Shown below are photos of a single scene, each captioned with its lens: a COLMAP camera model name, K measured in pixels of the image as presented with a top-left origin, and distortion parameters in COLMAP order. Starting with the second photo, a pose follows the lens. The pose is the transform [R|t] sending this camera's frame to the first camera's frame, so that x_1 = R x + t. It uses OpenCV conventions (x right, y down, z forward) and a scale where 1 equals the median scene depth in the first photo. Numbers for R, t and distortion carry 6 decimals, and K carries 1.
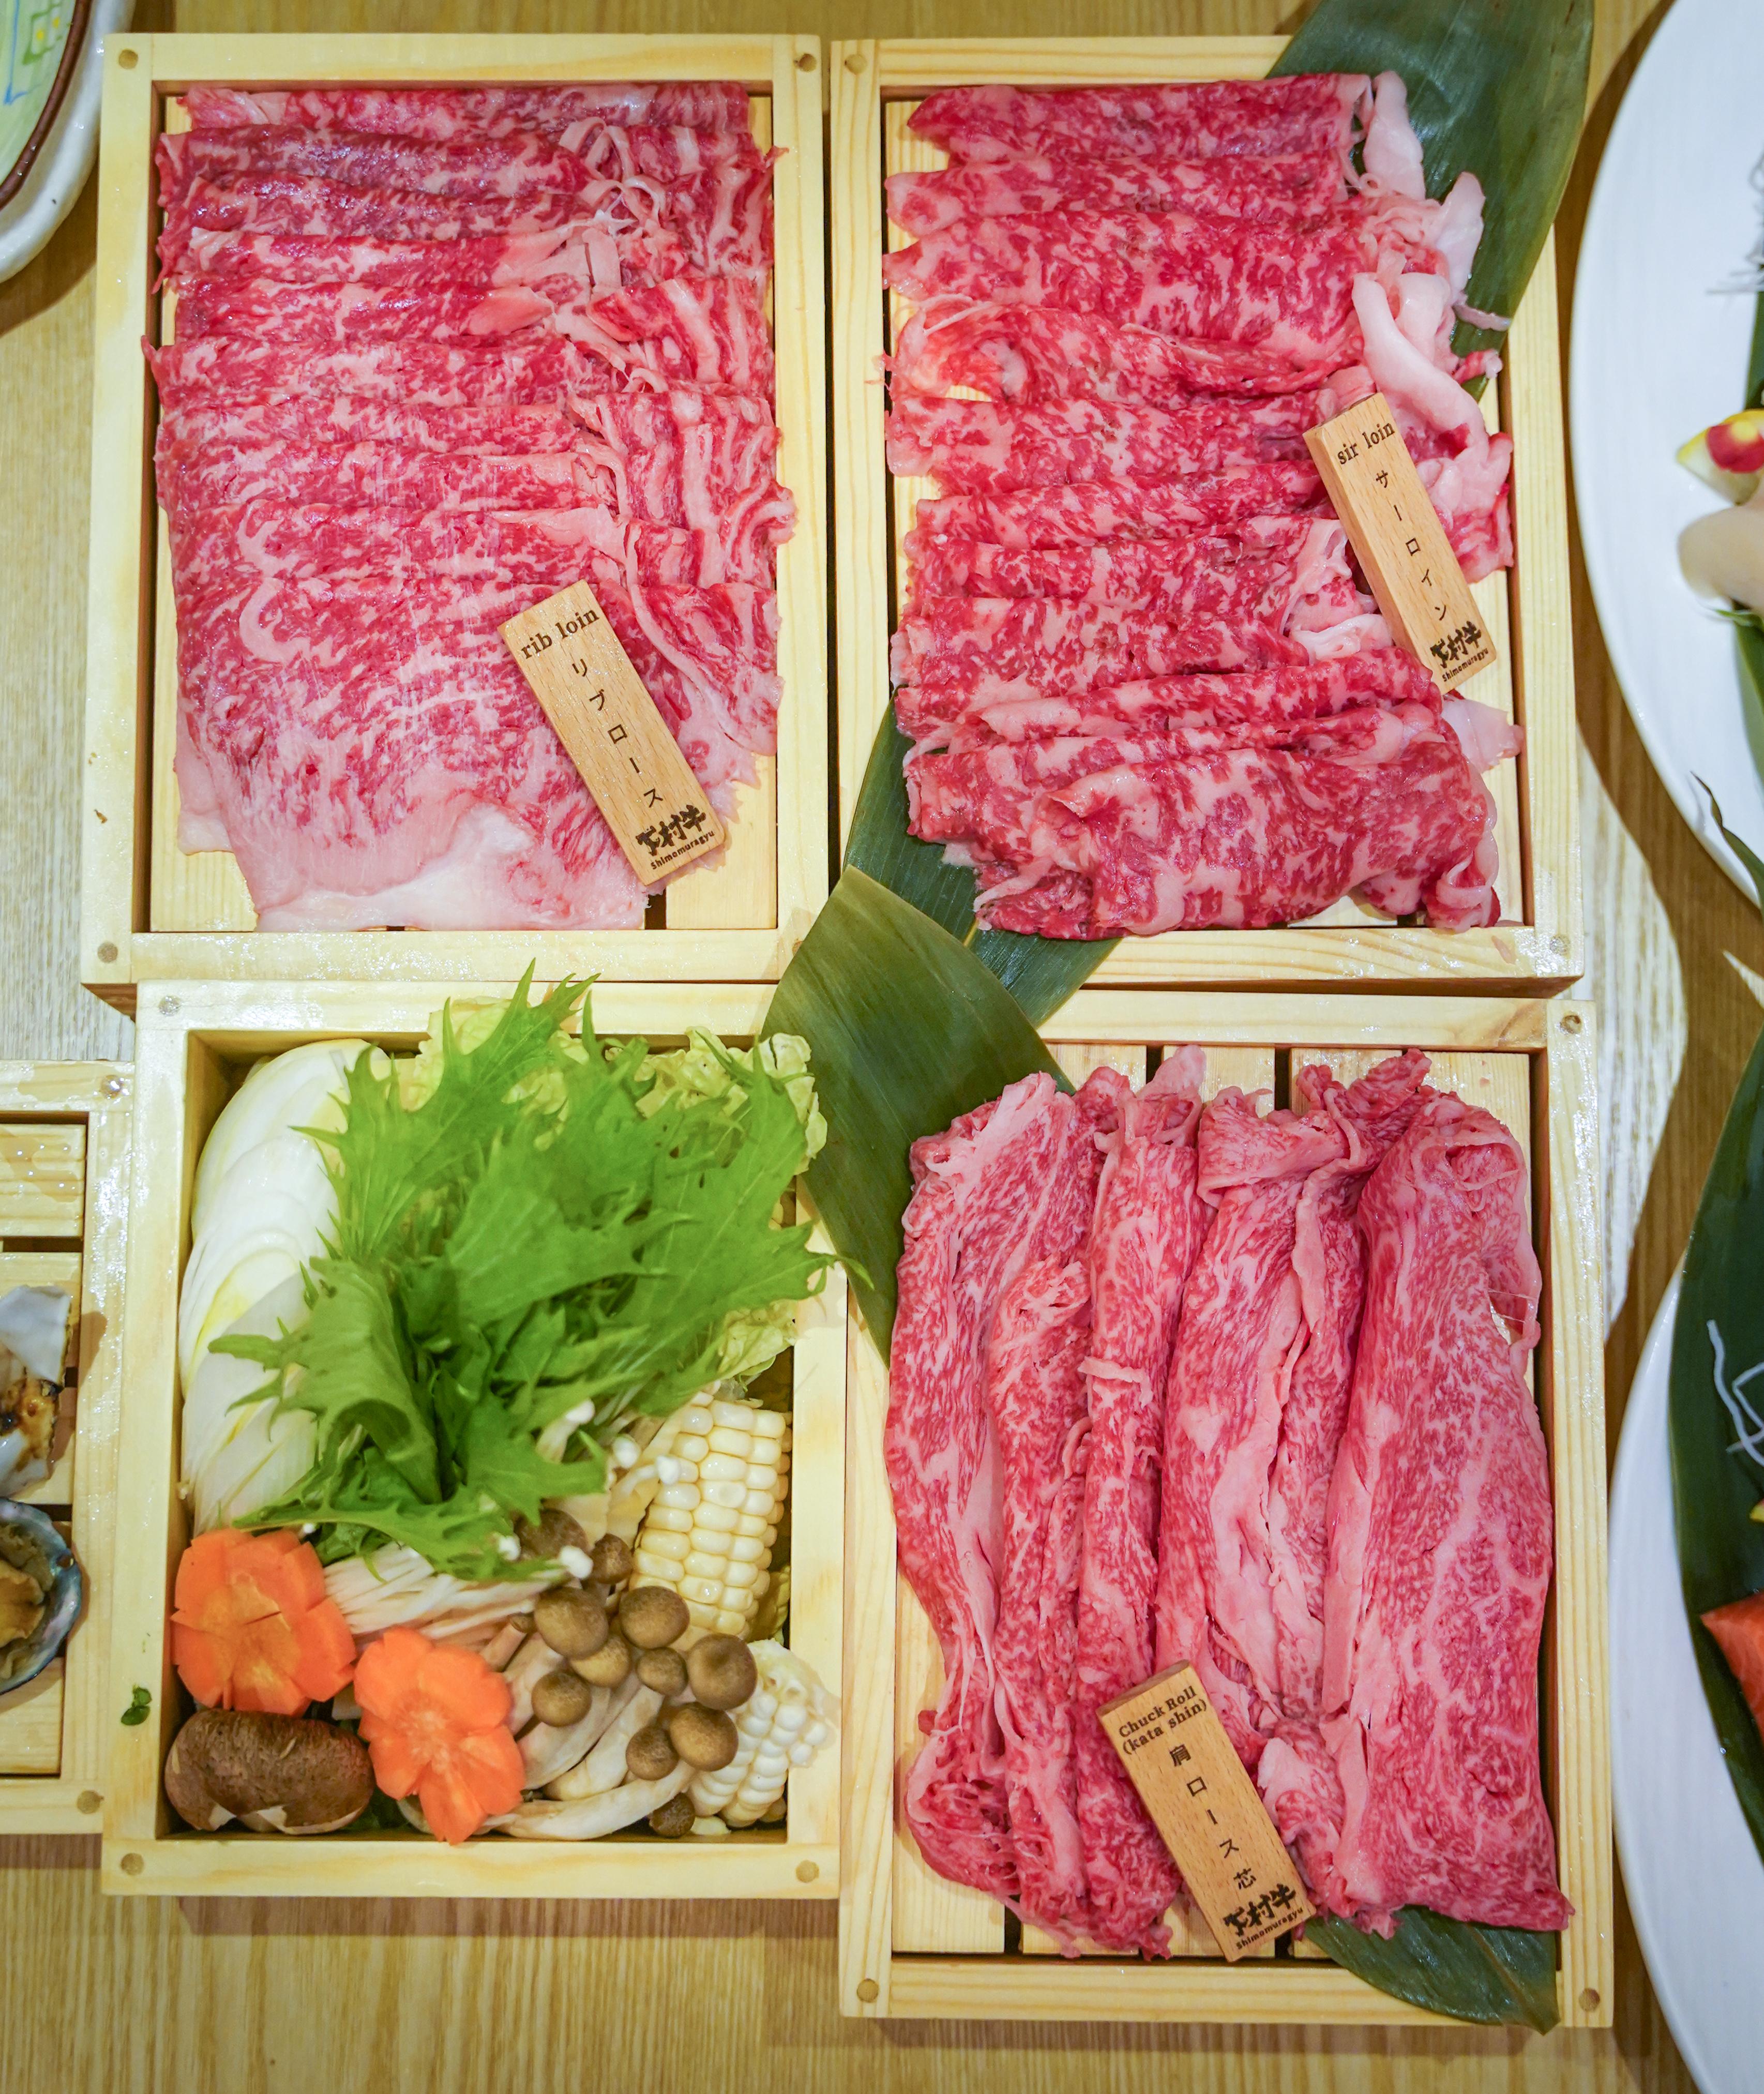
lens RADIAL K [[3340.3, 0, 888.3], [0, 3340.3, 975.2], [0, 0, 1]] dist [0.004208, -0.003612]
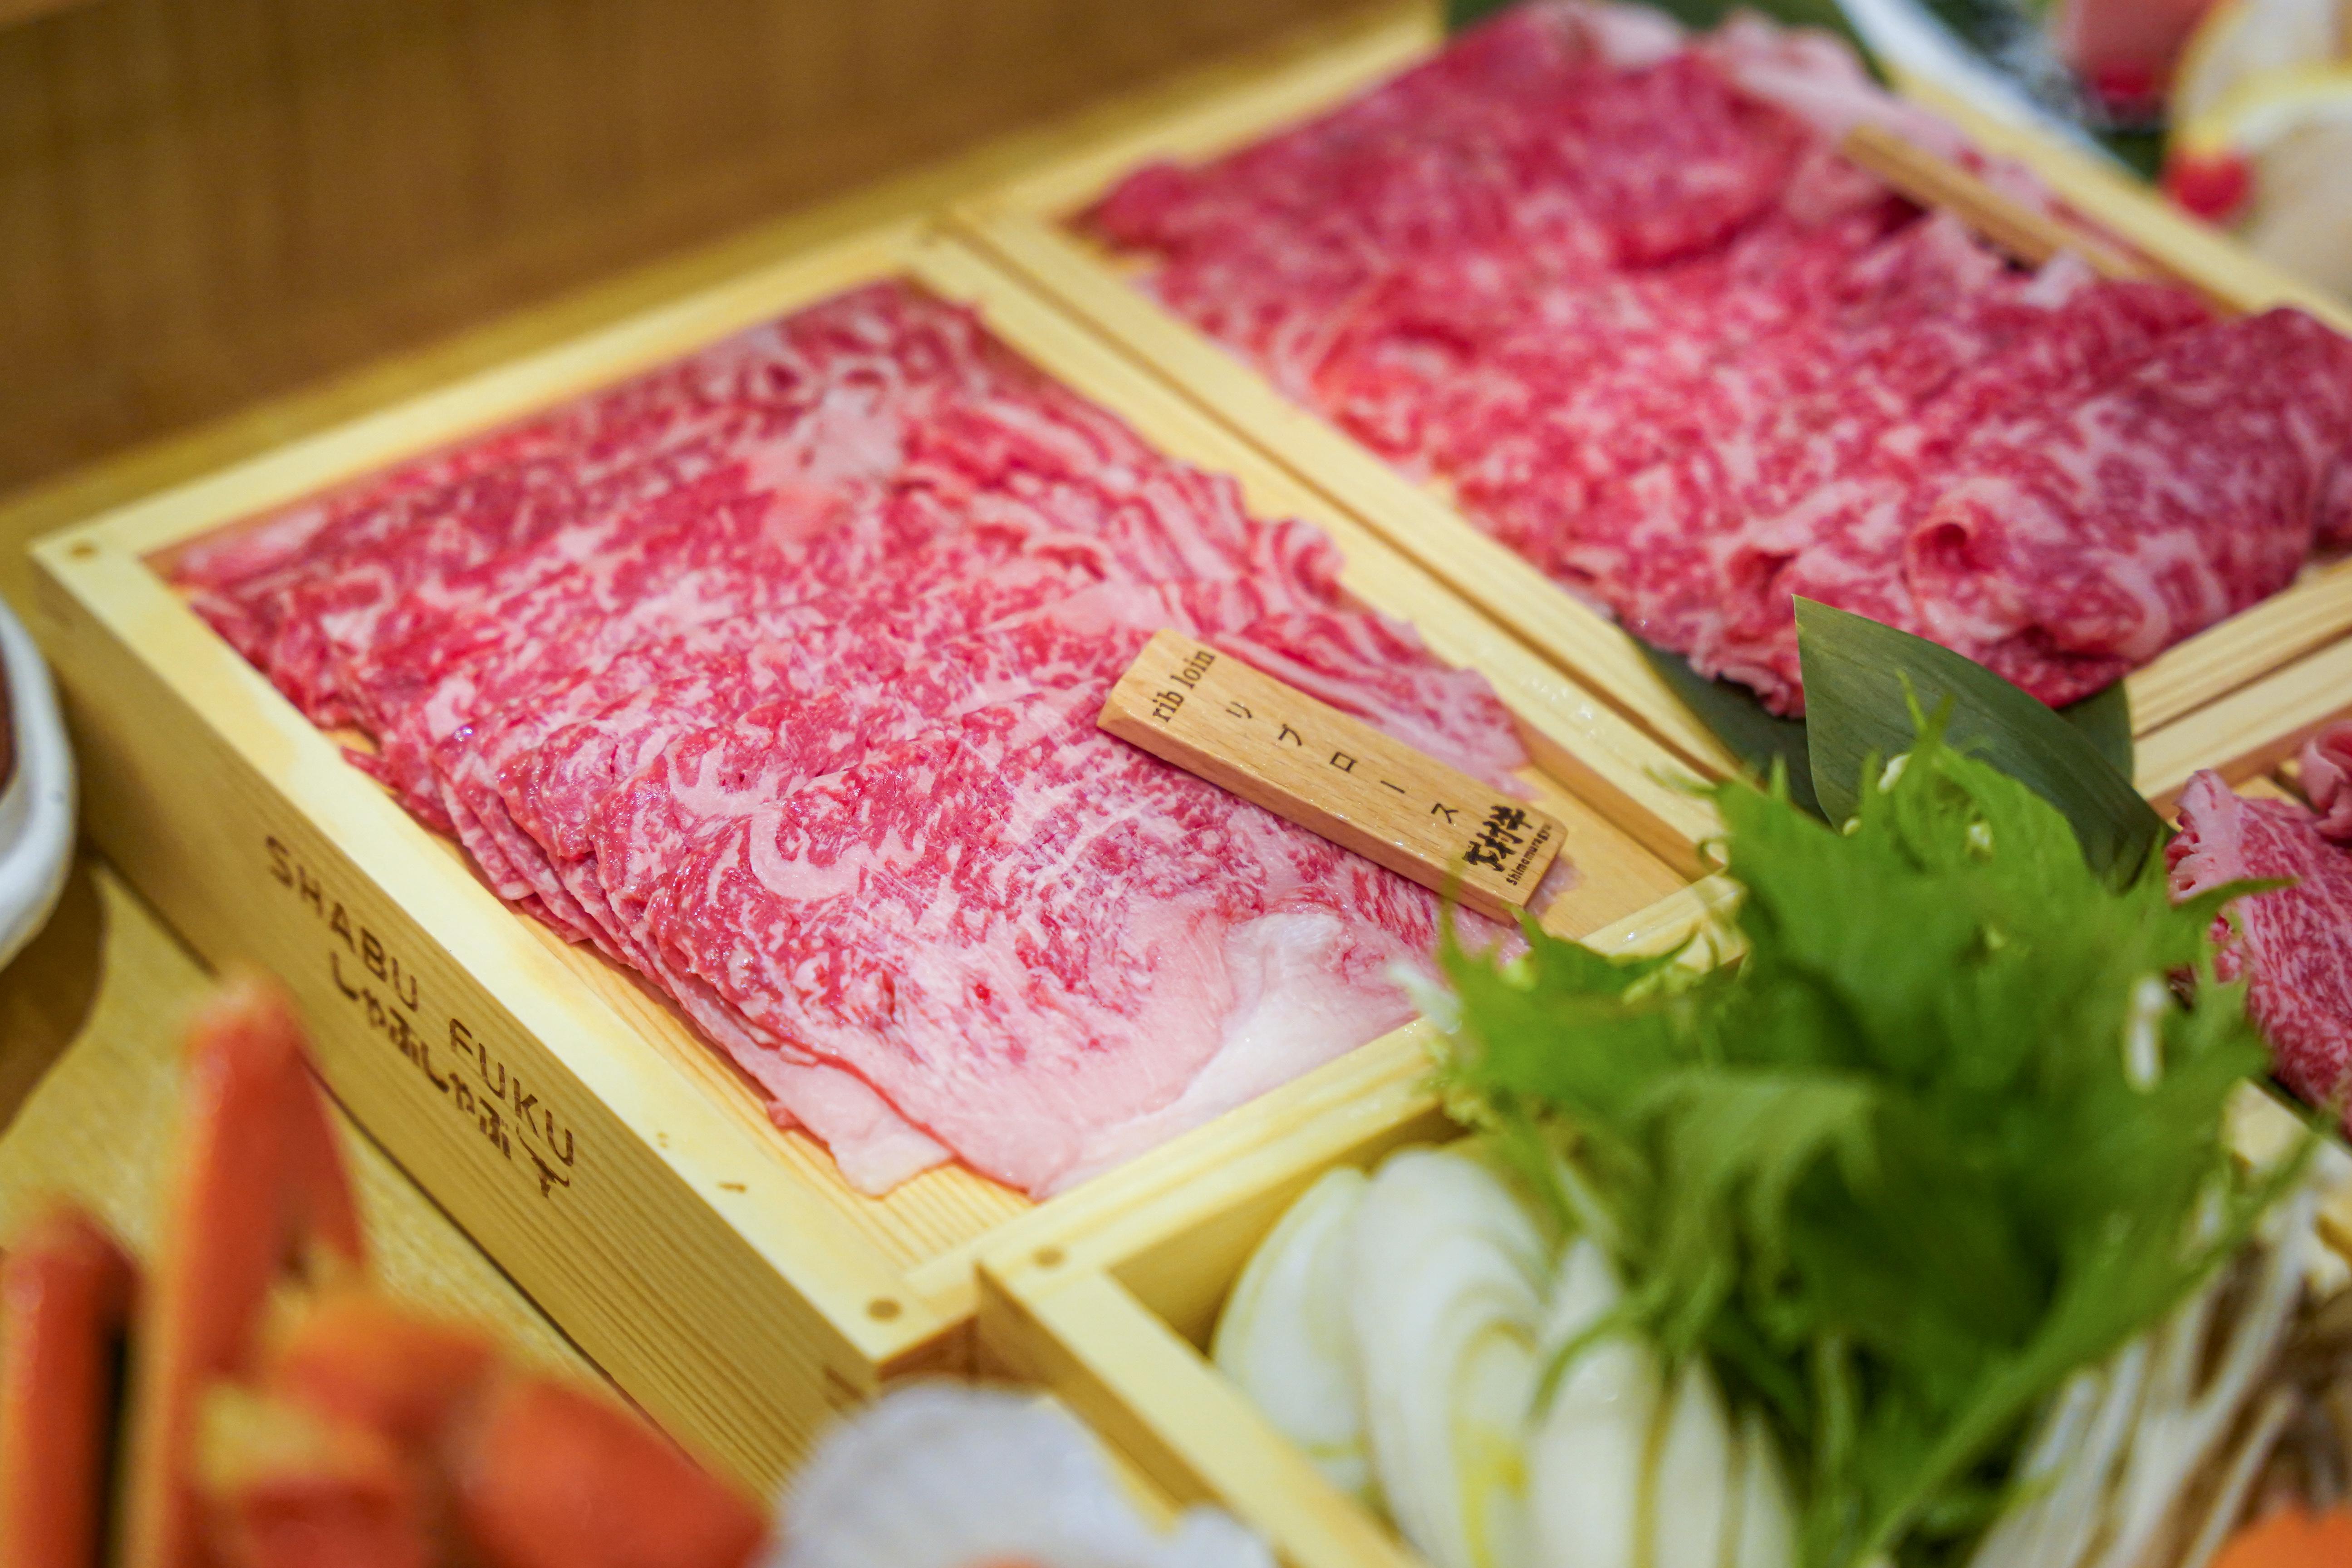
lens RADIAL K [[5296.6, 0, 1176.0], [0, 5296.6, 784.0], [0, 0, 1]] dist [-0.015347, -0.087342]
pose [[0.800505, -0.376046, 0.466671, -0.578828], [0.593357, 0.606901, -0.528771, 0.445531], [-0.084381, 0.700186, 0.708957, 0.285428]]
